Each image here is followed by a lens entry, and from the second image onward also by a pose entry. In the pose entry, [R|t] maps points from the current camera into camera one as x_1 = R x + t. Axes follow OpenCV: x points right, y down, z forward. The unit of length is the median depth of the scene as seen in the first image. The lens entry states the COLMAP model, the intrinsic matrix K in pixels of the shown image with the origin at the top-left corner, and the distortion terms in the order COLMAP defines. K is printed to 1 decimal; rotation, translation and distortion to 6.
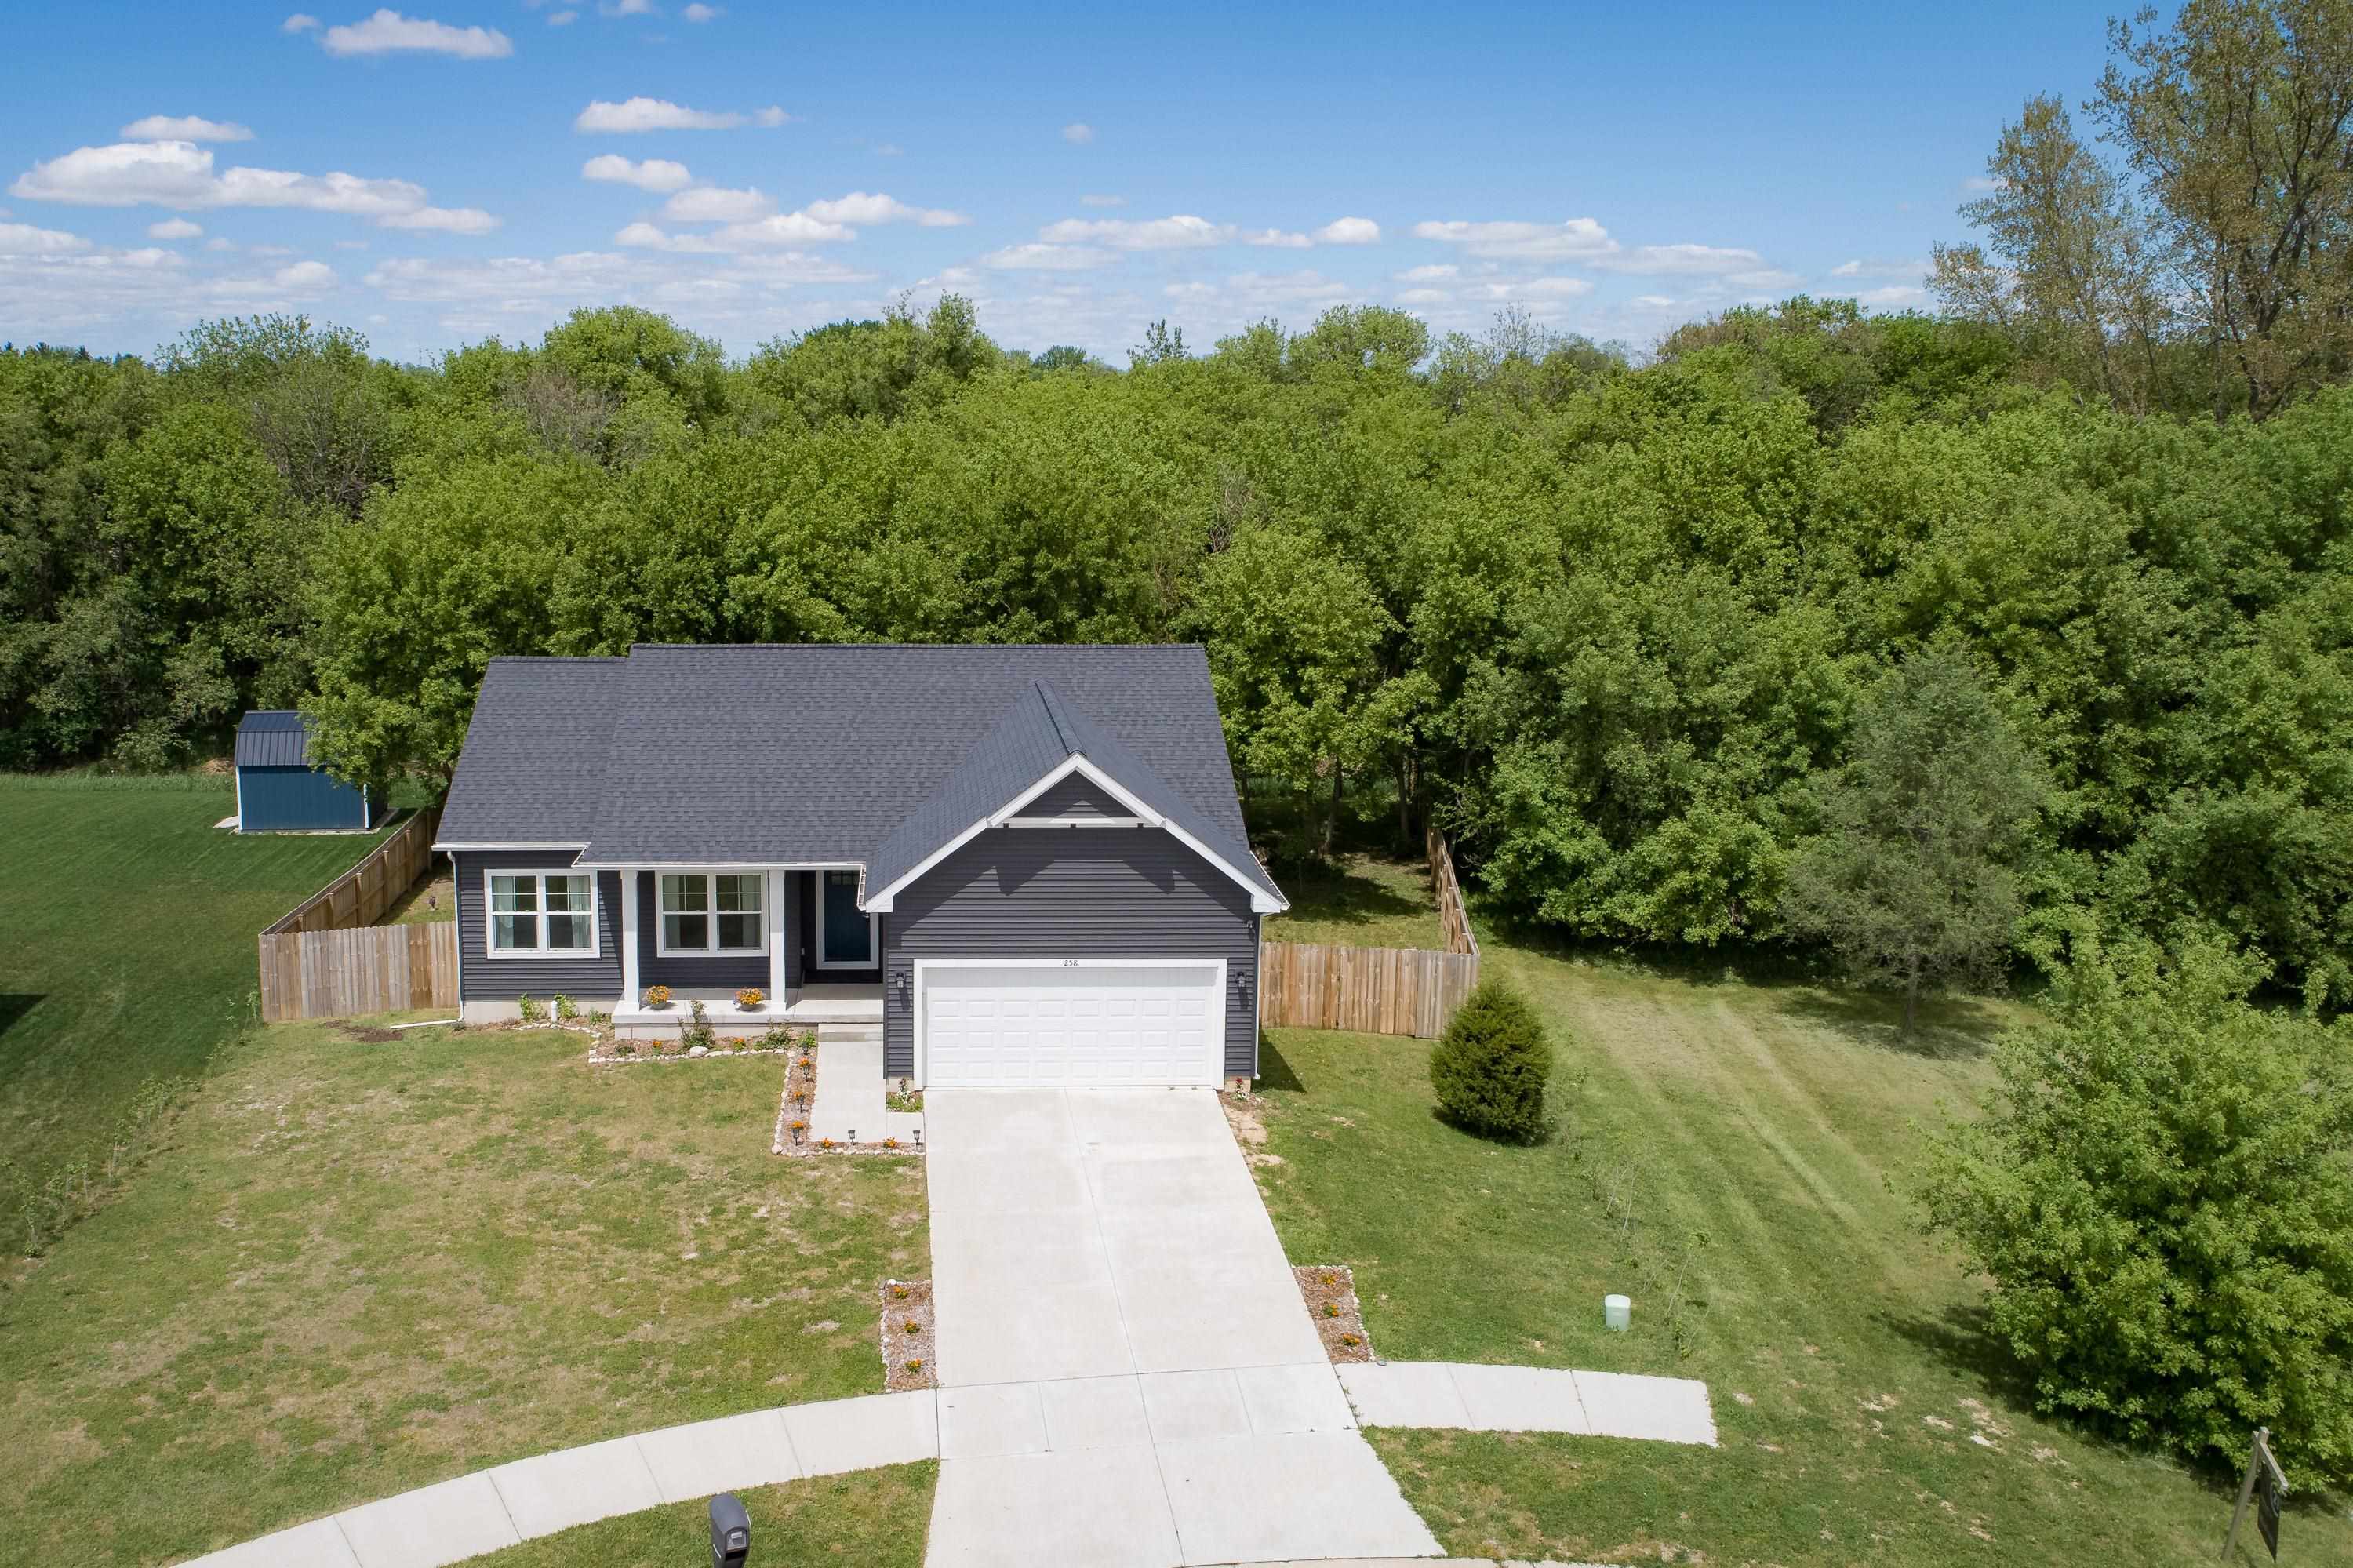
lens RADIAL K [[1952.3, 0, 922.9], [0, 1952.3, 715.6], [0, 0, 1]] dist [0.001340, -0.004899]
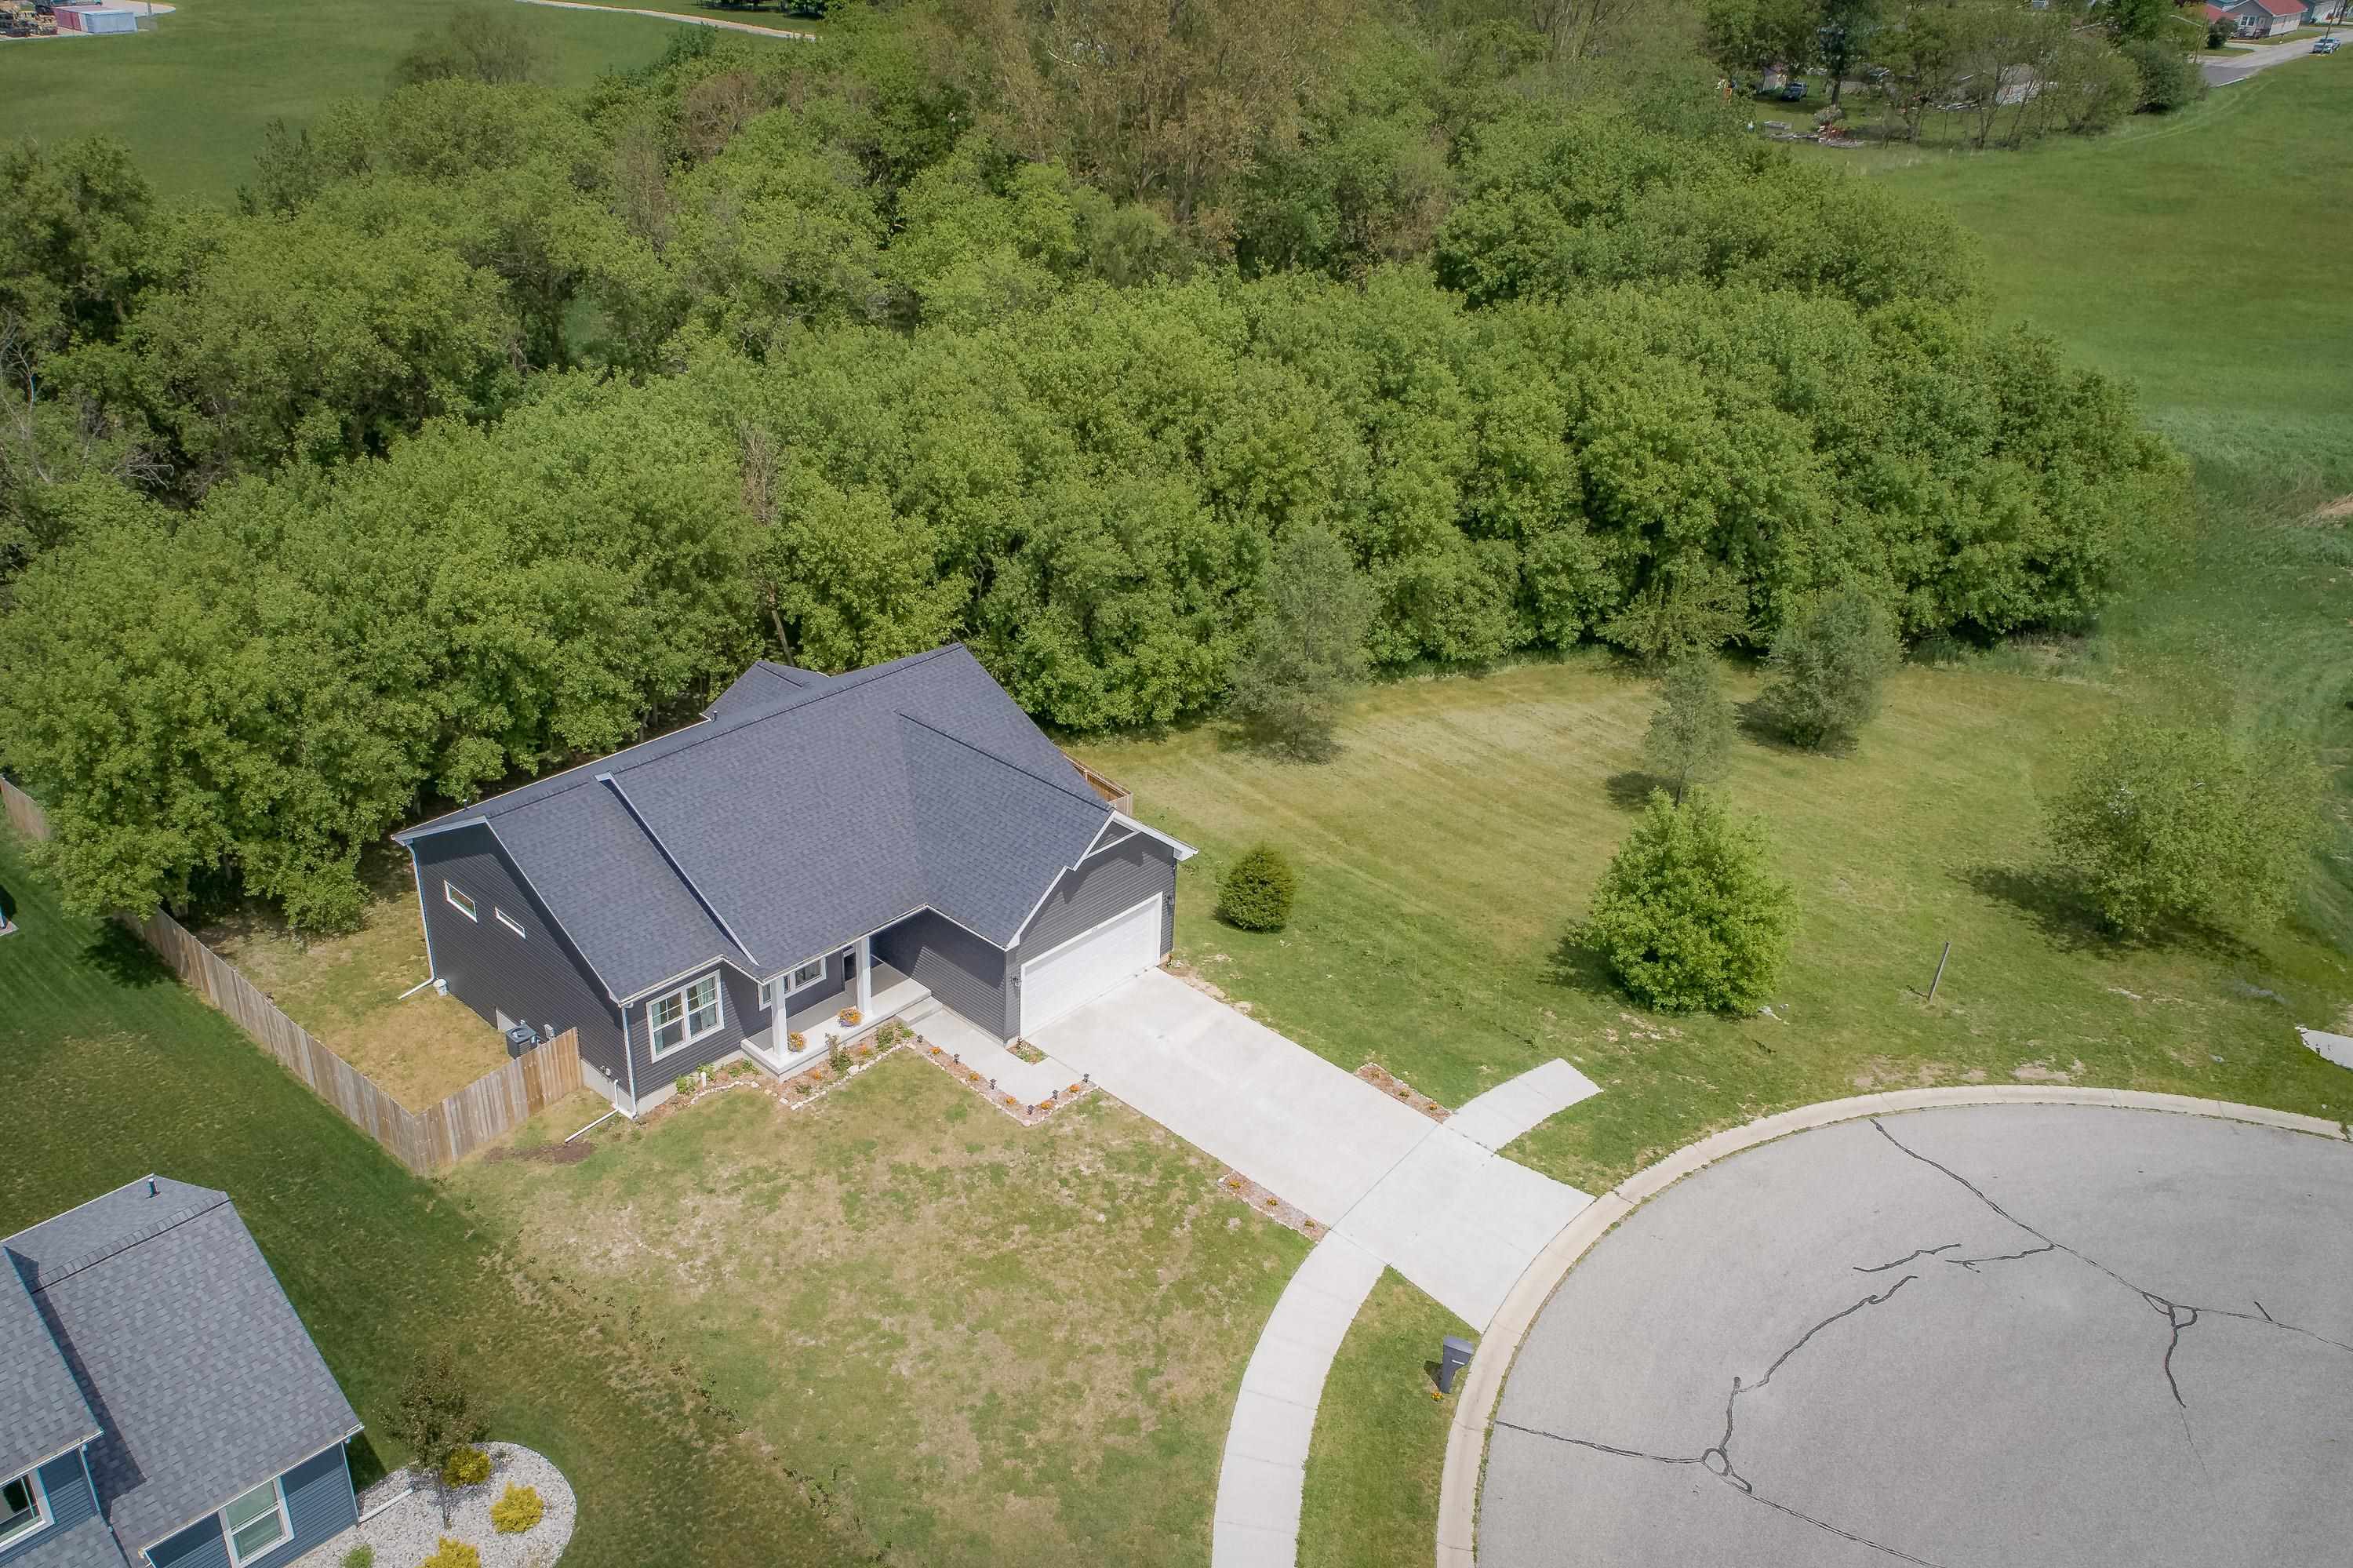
lens RADIAL K [[1887.3, 0, 975.7], [0, 1887.3, 779.3], [0, 0, 1]] dist [-0.000237, -0.001005]
pose [[0.741193, -0.311437, 0.594676, -0.736550], [0.118663, 0.932703, 0.340565, -0.438029], [-0.660721, -0.181858, 0.728269, 0.006661]]
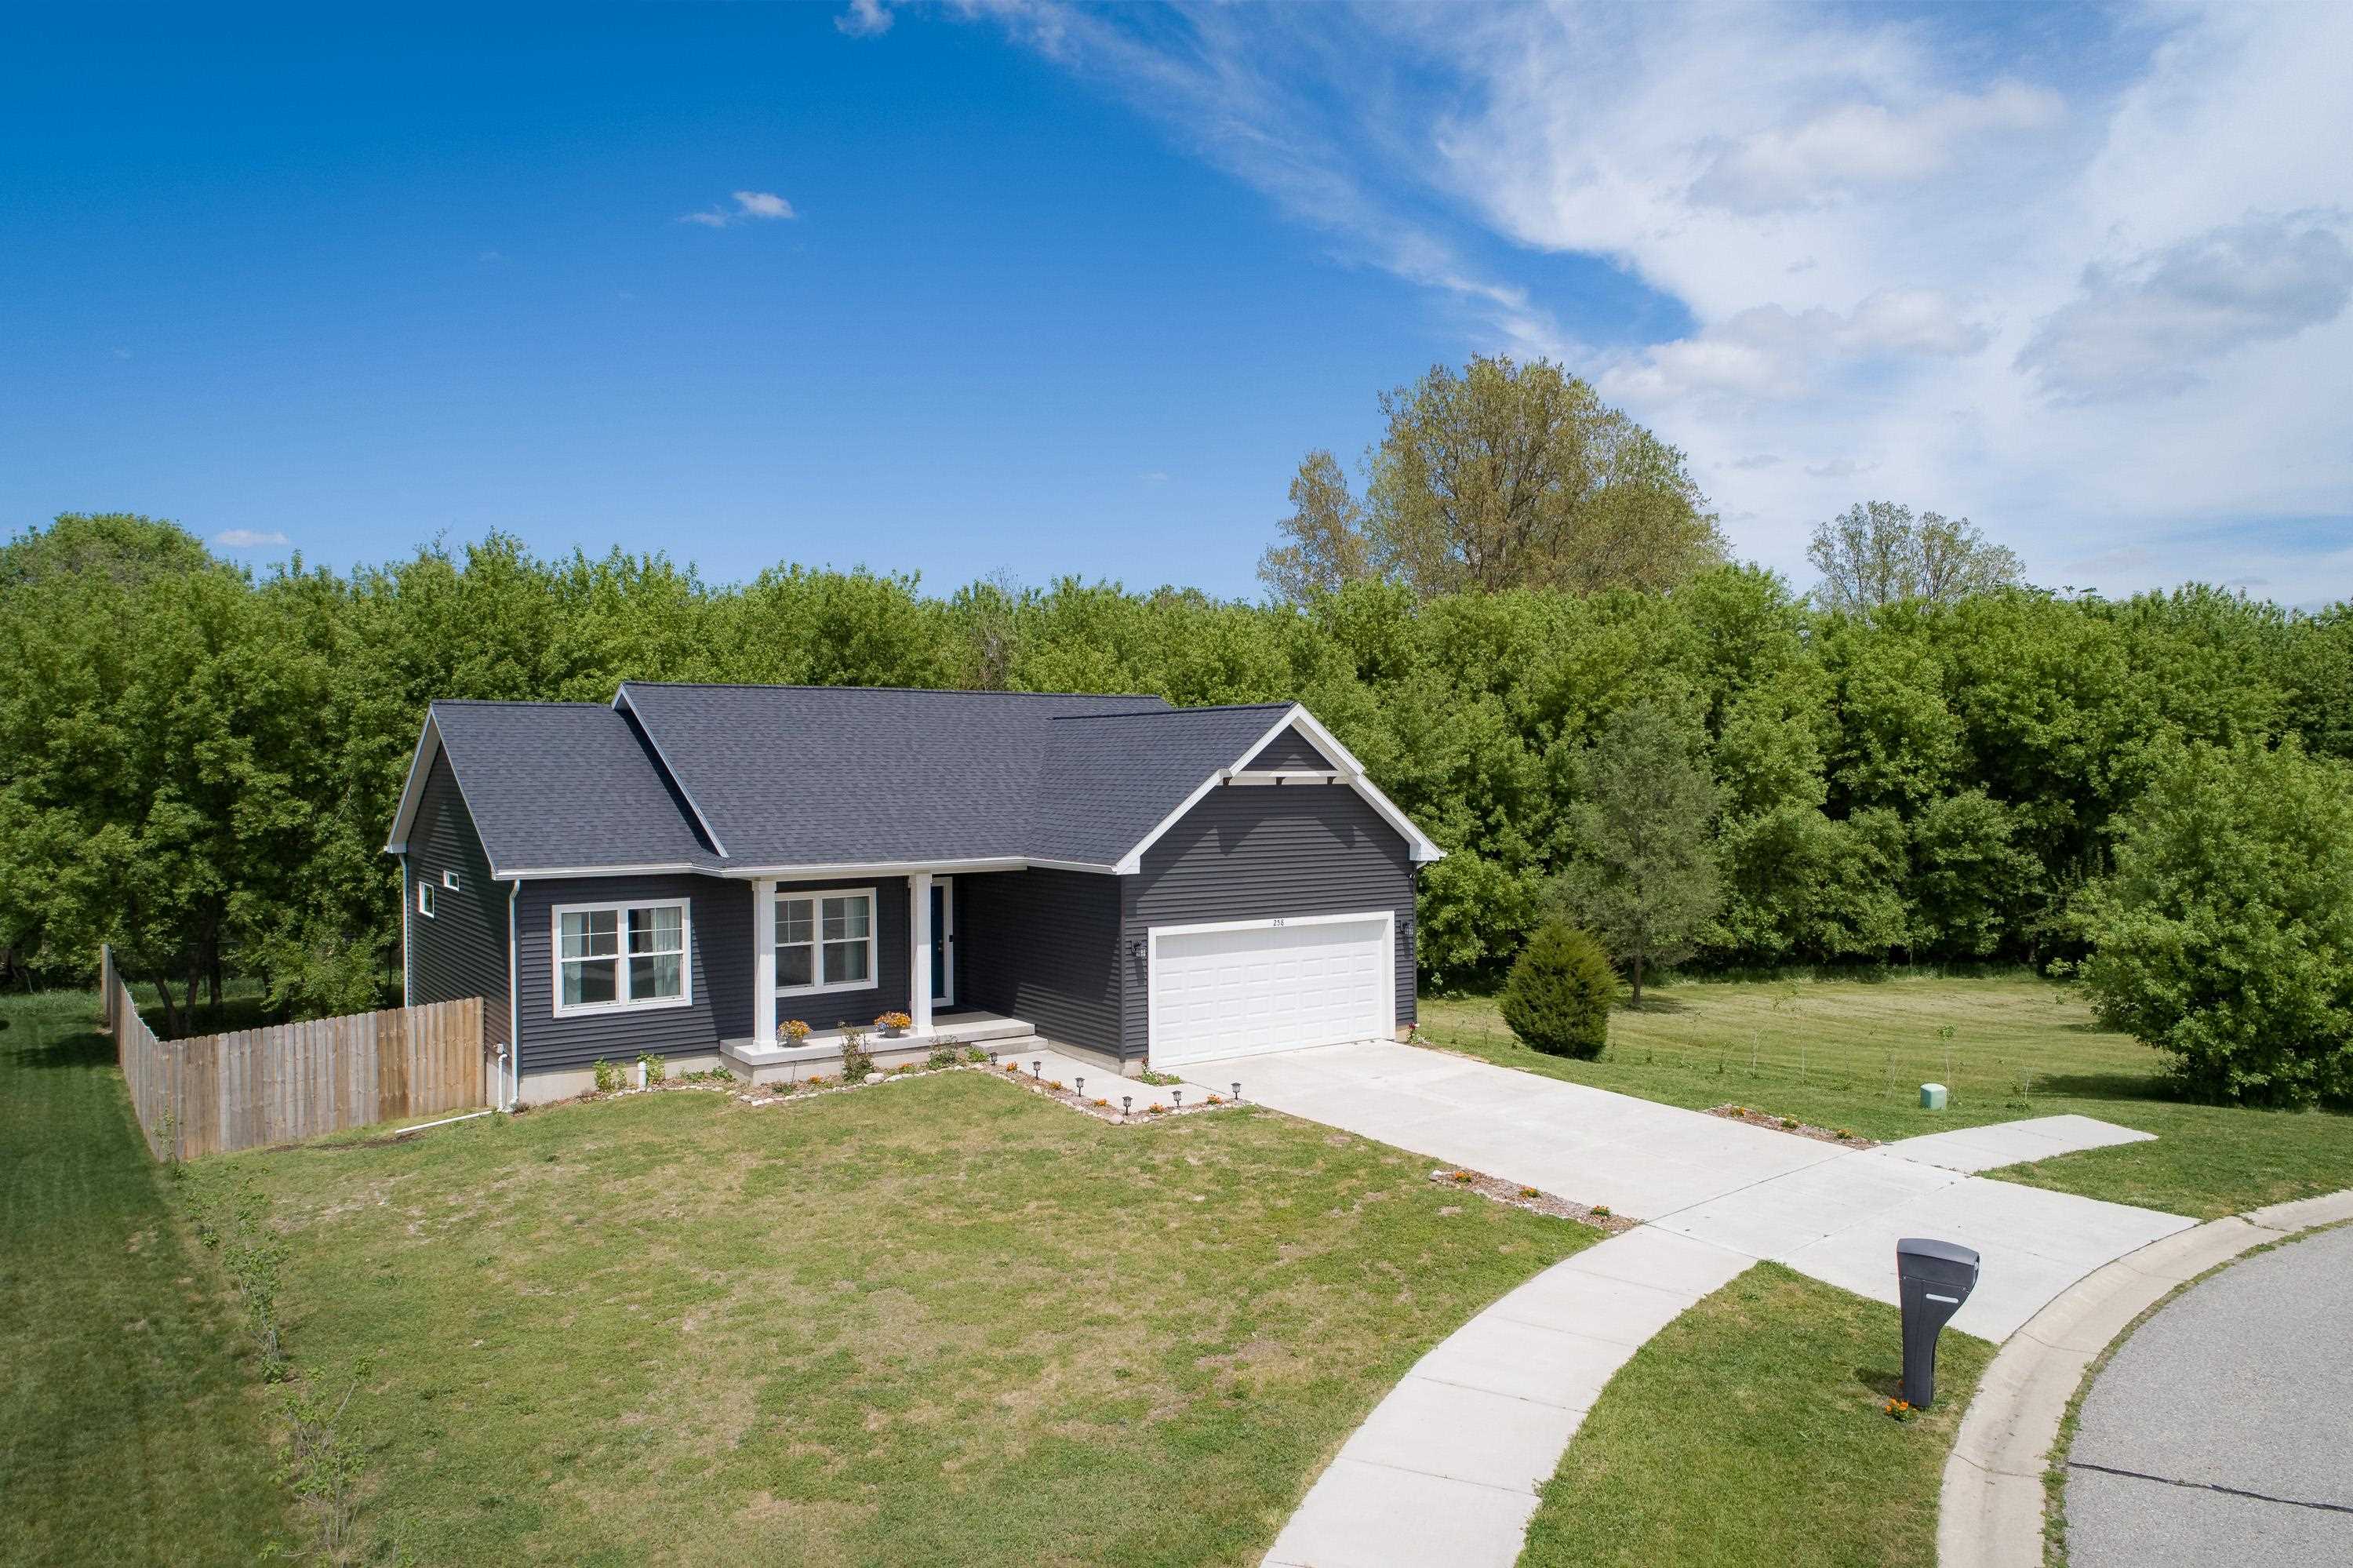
lens RADIAL K [[1598.3, 0, 1176.5], [0, 1598.3, 784.0], [0, 0, 1]] dist [-0.004128, 0.002620]
pose [[0.832947, -0.011243, 0.553238, -0.372922], [0.096201, 0.987511, -0.124770, 0.135917], [-0.544926, 0.157149, 0.823626, 0.300131]]
